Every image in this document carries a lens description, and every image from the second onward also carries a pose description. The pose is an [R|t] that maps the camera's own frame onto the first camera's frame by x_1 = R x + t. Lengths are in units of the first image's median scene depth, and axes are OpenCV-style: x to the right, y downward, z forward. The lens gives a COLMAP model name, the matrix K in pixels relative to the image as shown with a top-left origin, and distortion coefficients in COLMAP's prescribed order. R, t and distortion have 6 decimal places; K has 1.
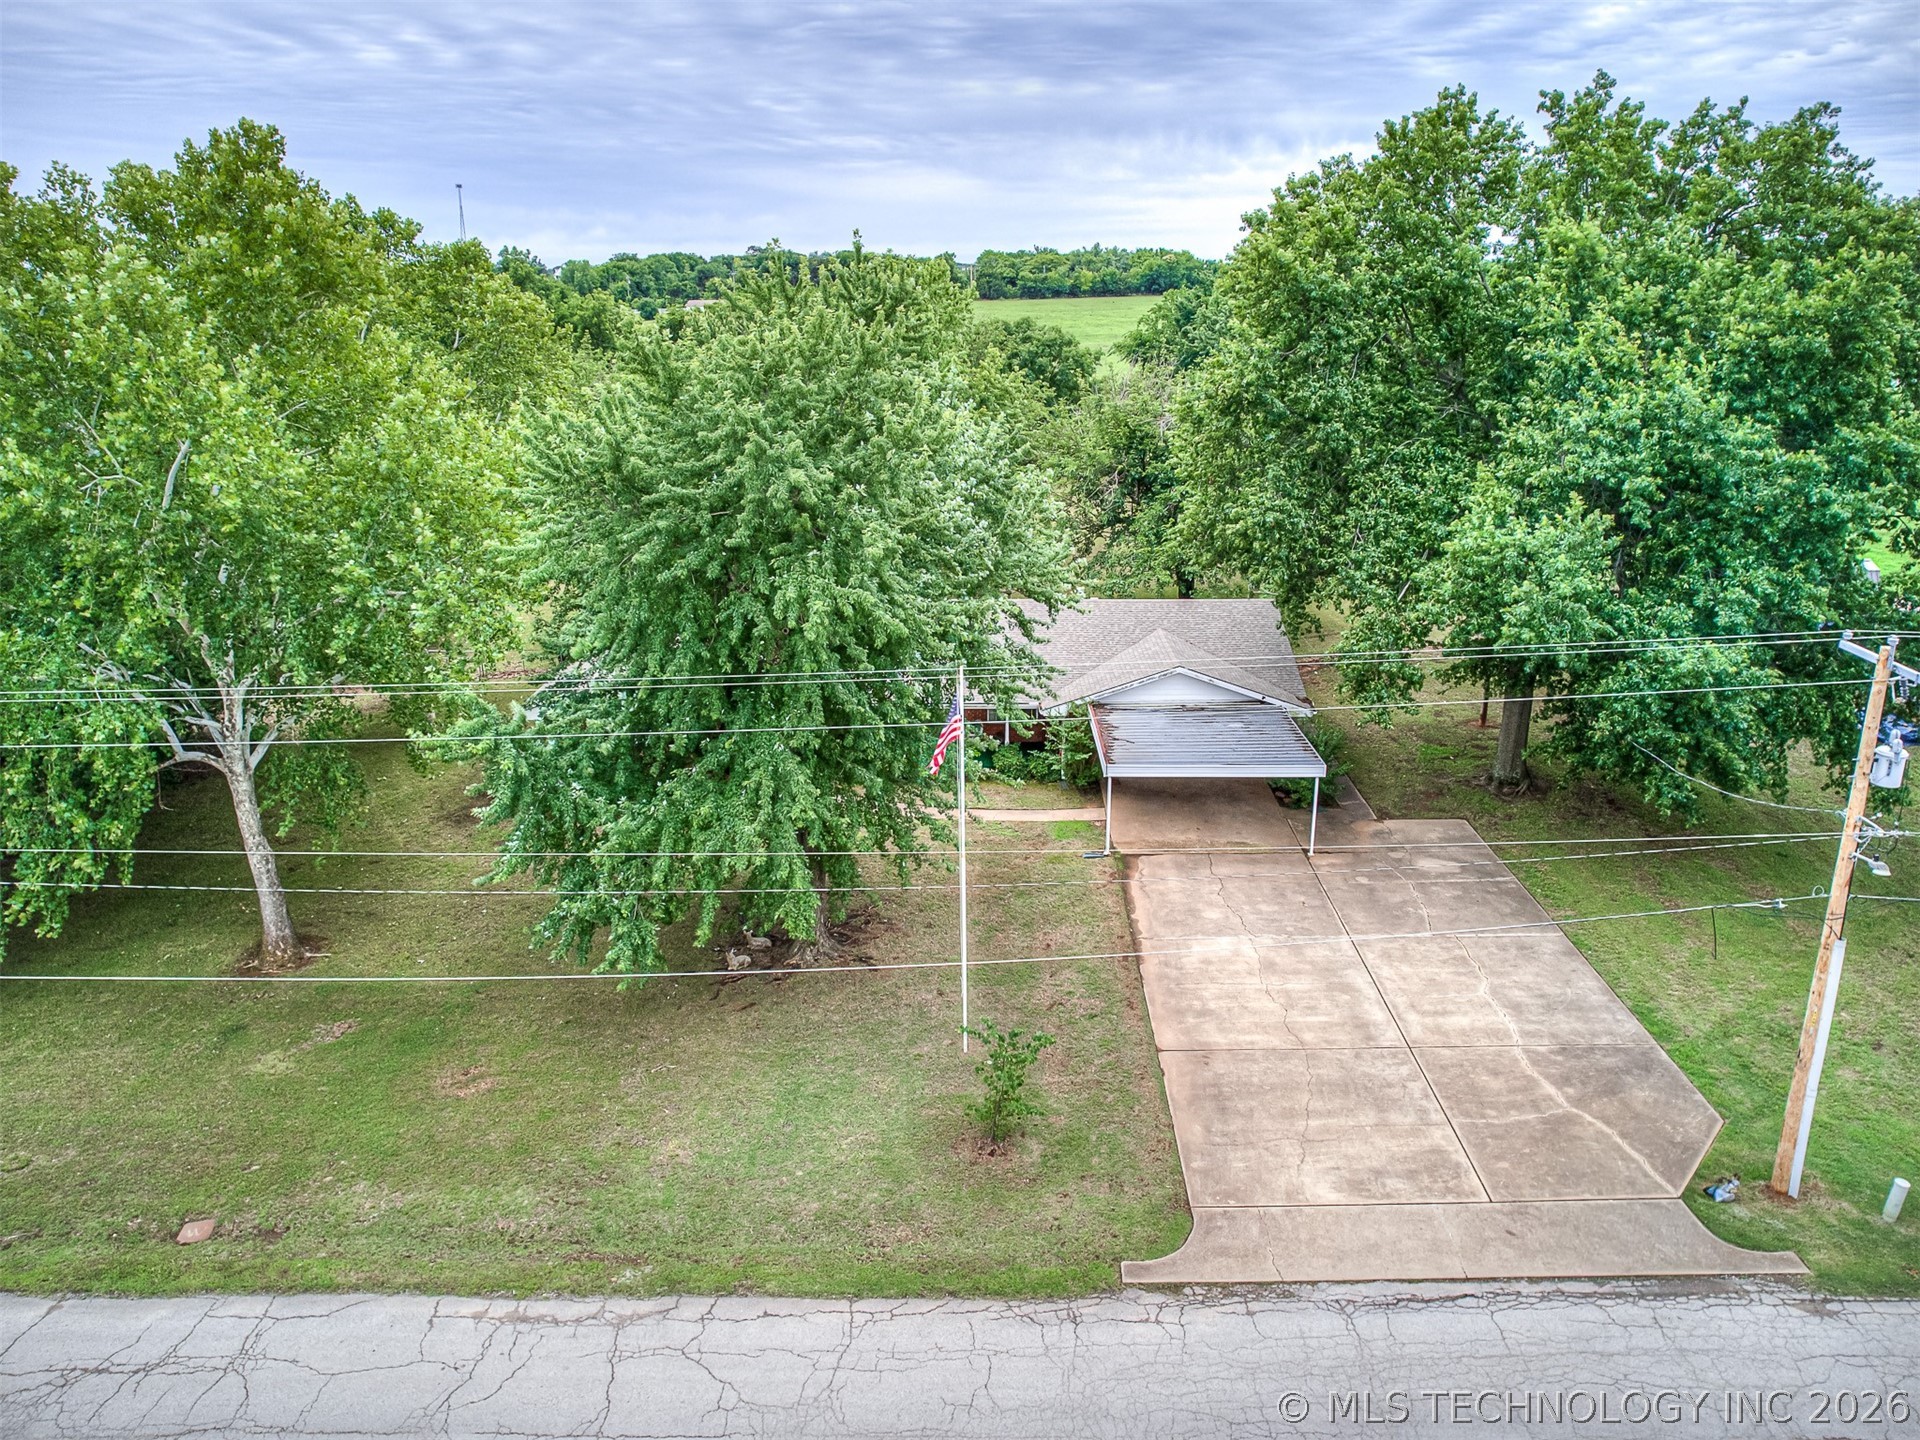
lens RADIAL K [[1354.2, 0, 960.0], [0, 1354.2, 720.0], [0, 0, 1]] dist [-0.023081, 0.001771]
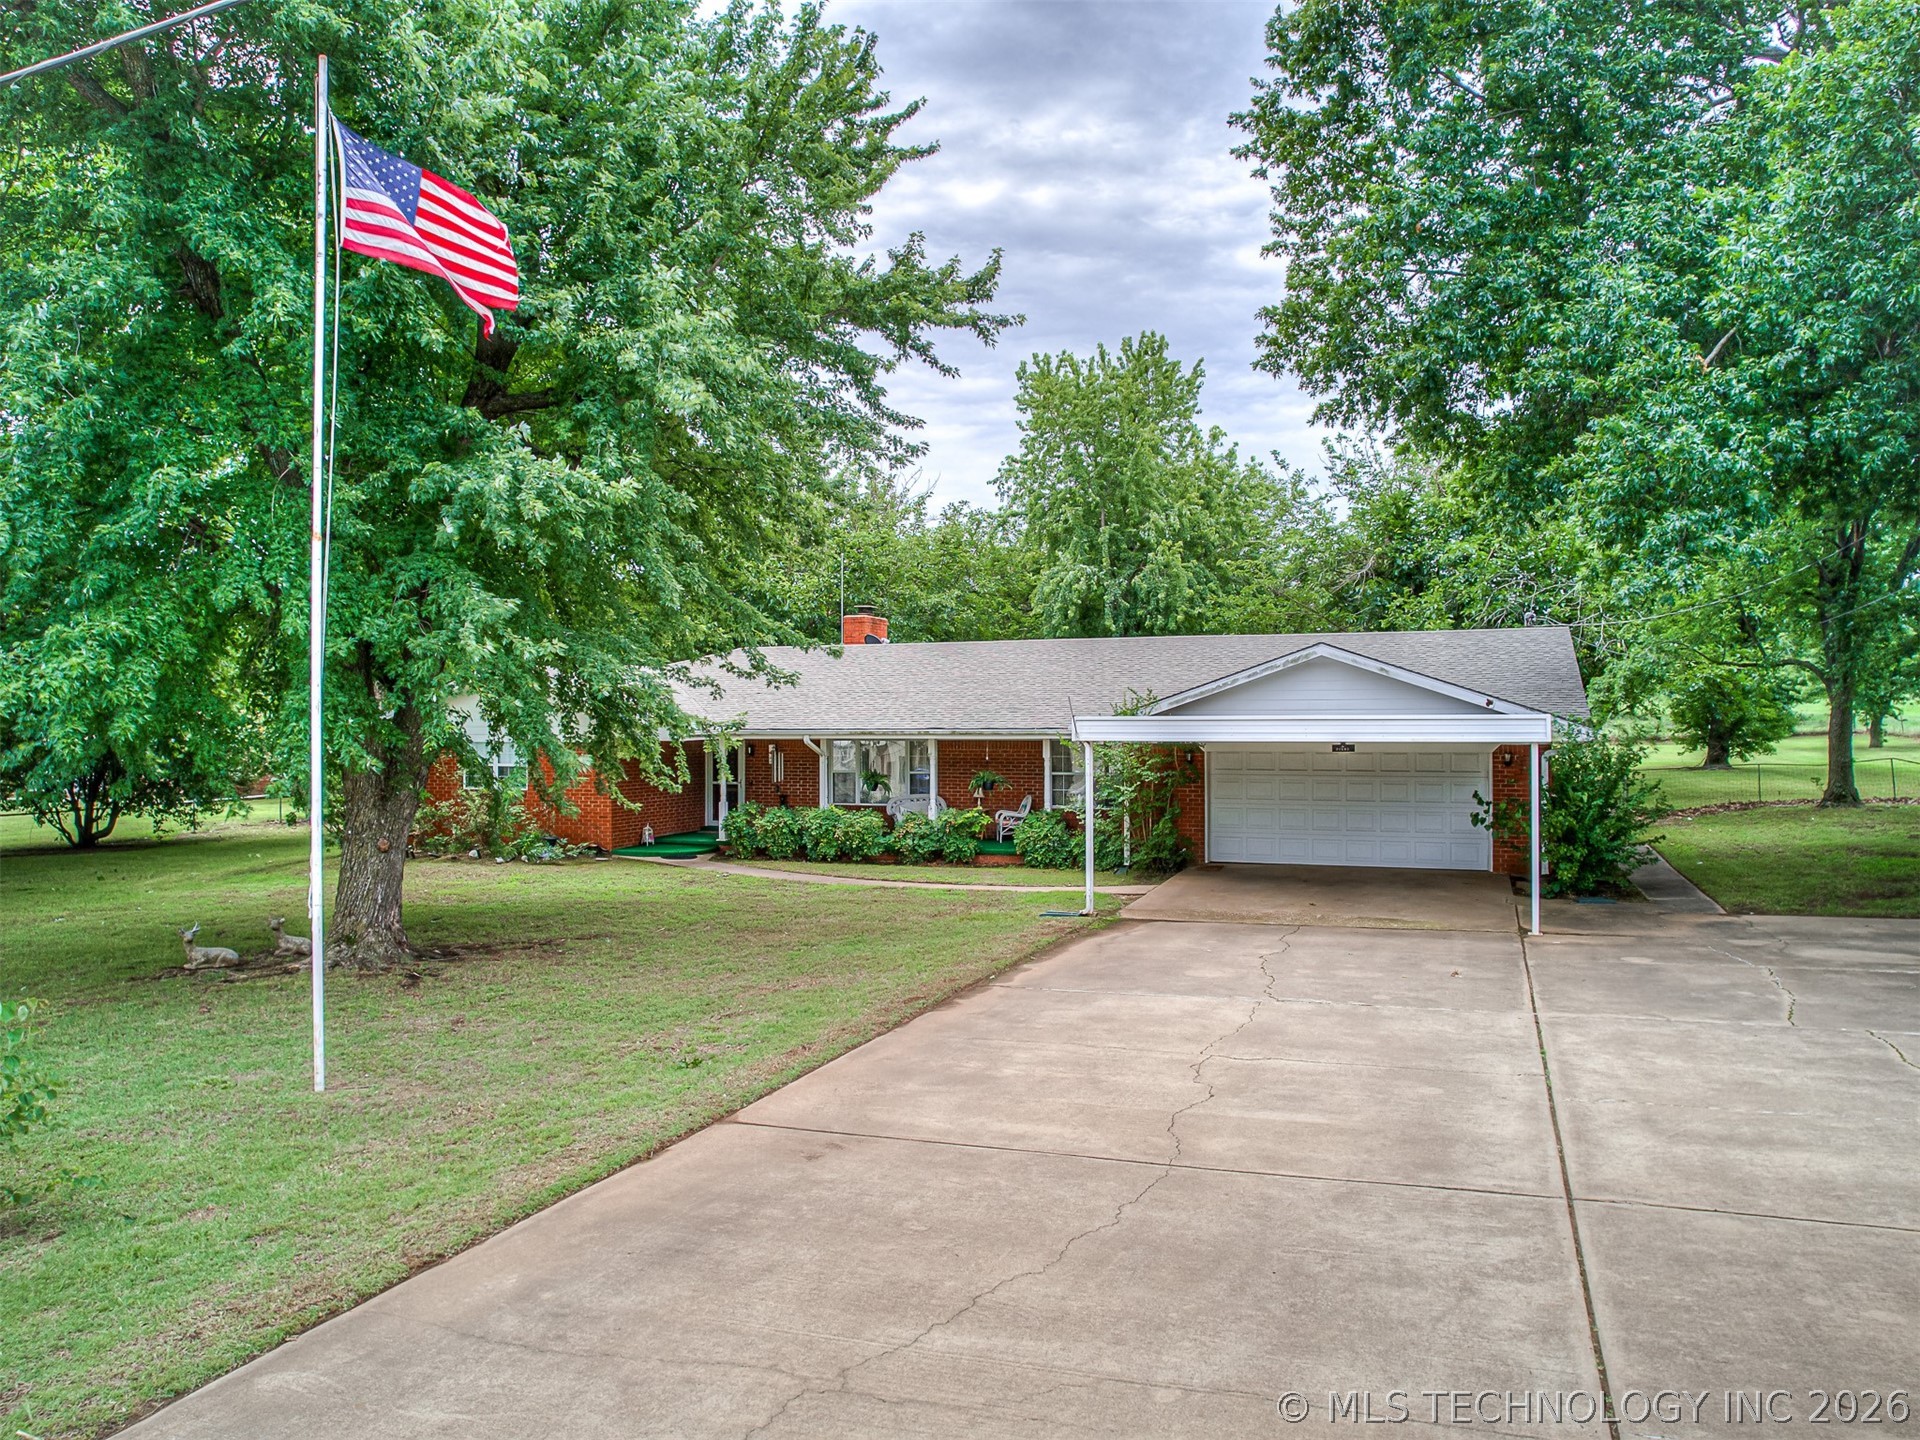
lens RADIAL K [[1354.2, 0, 960.0], [0, 1354.2, 720.0], [0, 0, 1]] dist [-0.023081, 0.001771]
pose [[0.940829, 0.003944, -0.338858, 0.298369], [-0.110055, 0.949289, -0.294513, 0.235099], [0.320512, 0.314380, 0.893553, 0.678082]]
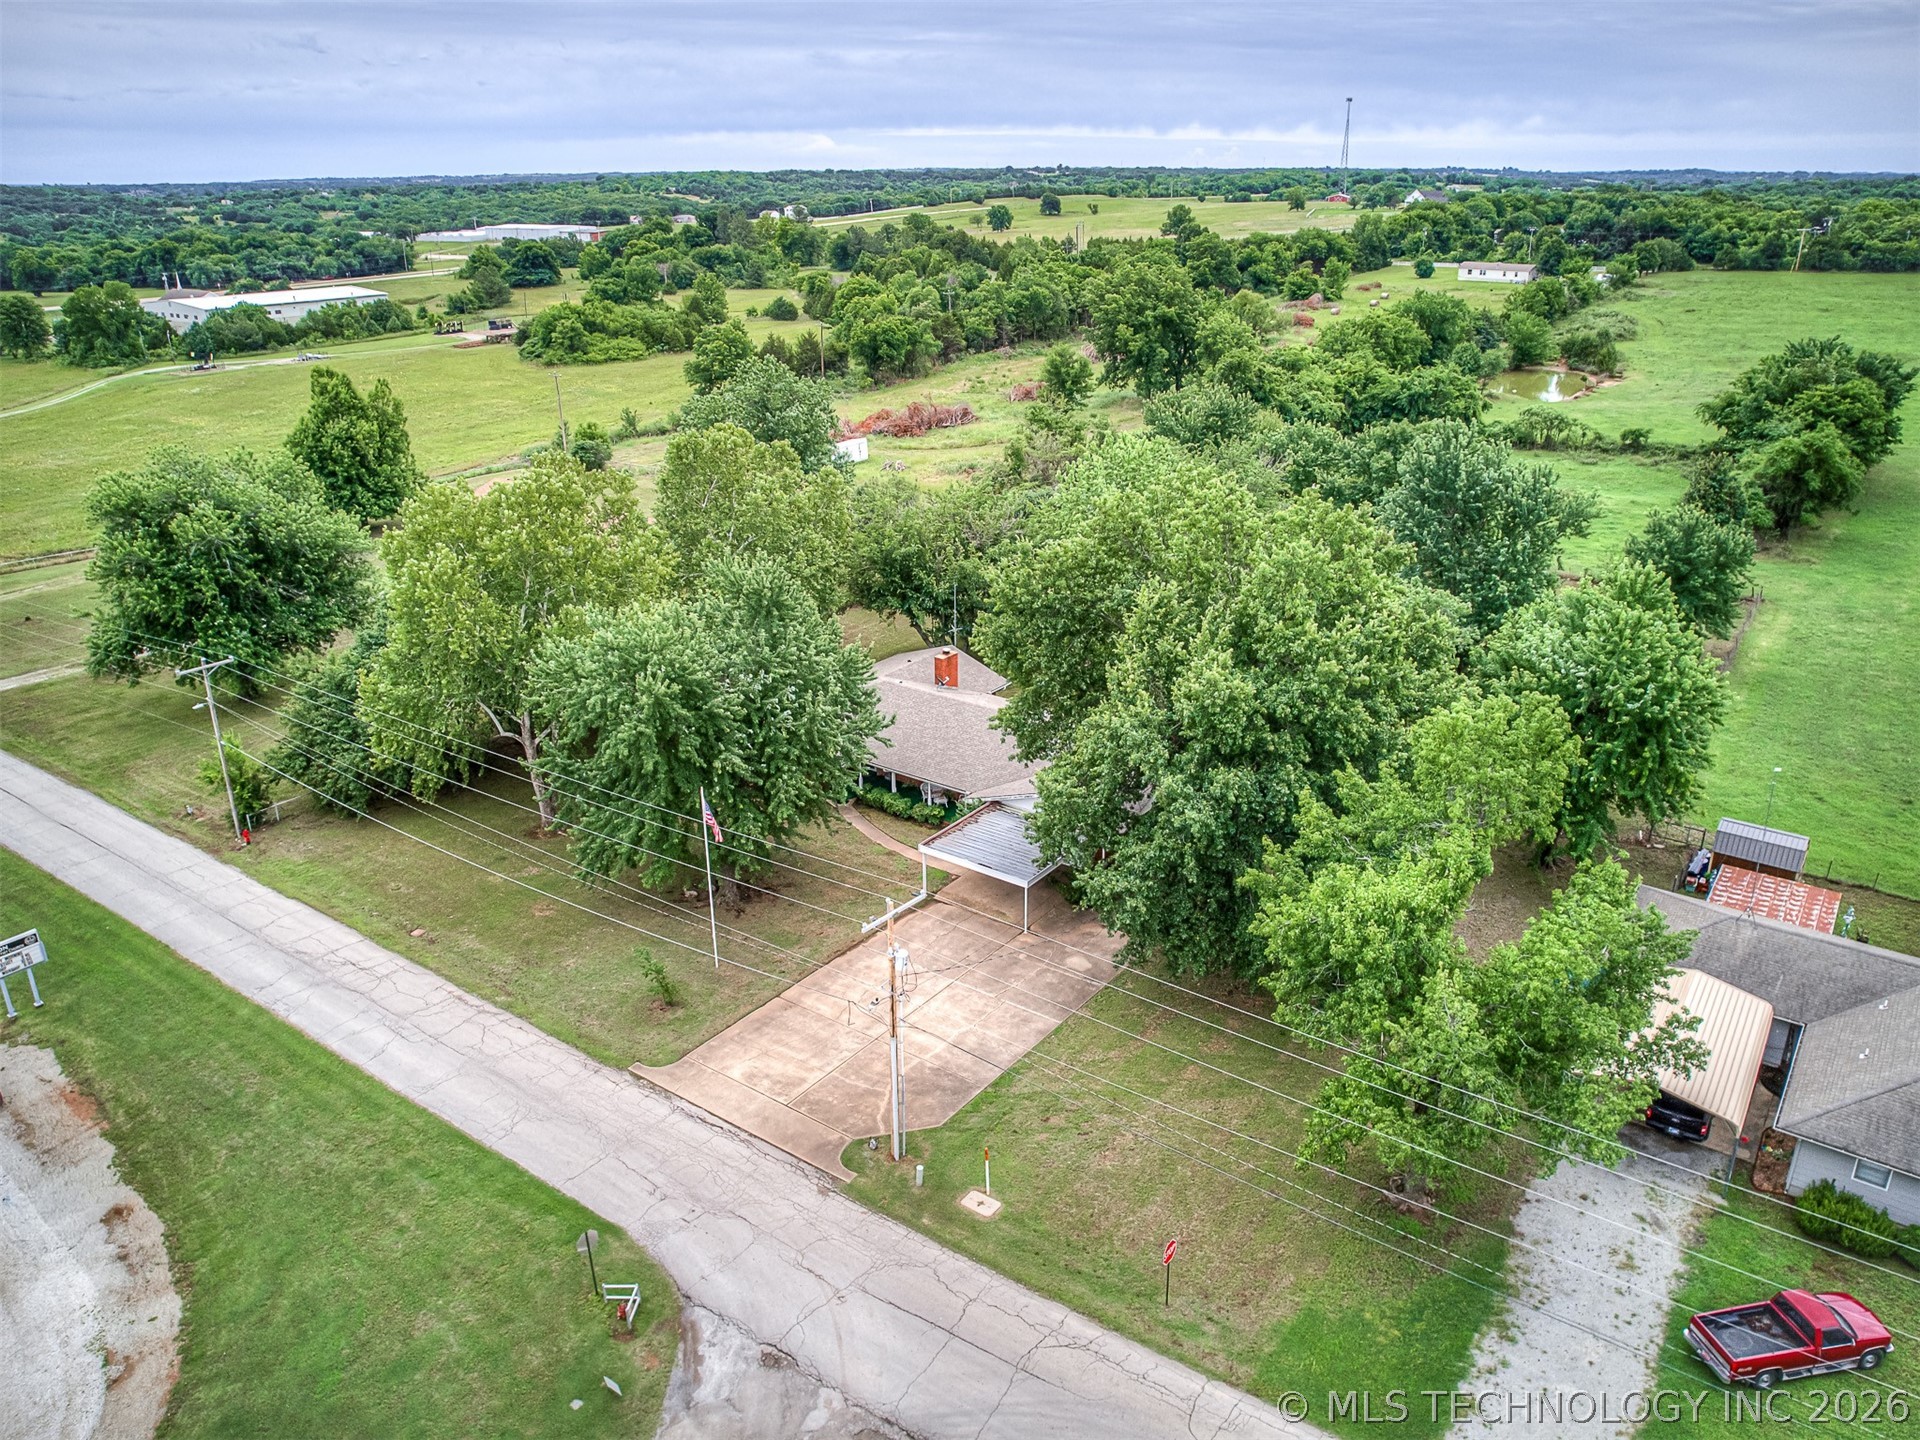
lens RADIAL K [[1354.2, 0, 960.0], [0, 1354.2, 720.0], [0, 0, 1]] dist [-0.023081, 0.001771]
pose [[0.815605, 0.215909, -0.536817, 1.272498], [-0.178835, 0.976410, 0.121004, -0.413347], [0.550279, -0.002690, 0.834977, -0.467931]]
